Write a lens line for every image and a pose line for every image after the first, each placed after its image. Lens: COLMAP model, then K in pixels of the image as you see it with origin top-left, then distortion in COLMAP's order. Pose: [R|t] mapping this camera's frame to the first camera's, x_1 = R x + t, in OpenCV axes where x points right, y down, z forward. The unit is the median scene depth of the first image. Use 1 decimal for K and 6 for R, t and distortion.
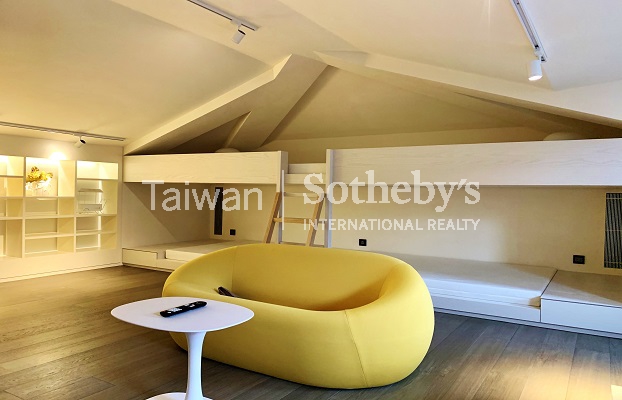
lens RADIAL K [[472.9, 0, 304.2], [0, 472.9, 198.2], [0, 0, 1]] dist [0.003910, -0.002008]
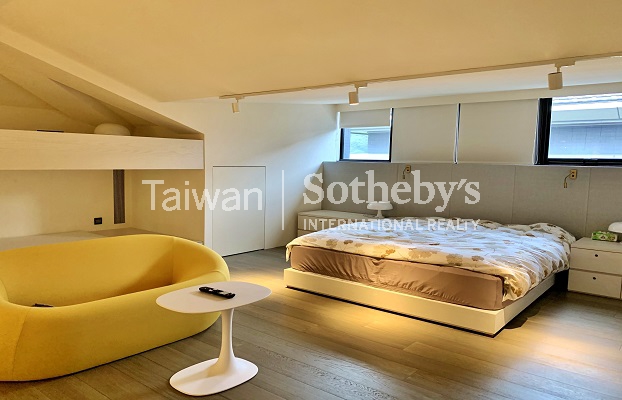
lens RADIAL K [[472.9, 0, 304.2], [0, 472.9, 198.2], [0, 0, 1]] dist [0.003910, -0.002008]
pose [[0.144350, -0.073497, 0.986794, -1.048017], [0.004053, 0.997273, 0.073684, -0.038740], [-0.989518, -0.006637, 0.144254, 0.510098]]
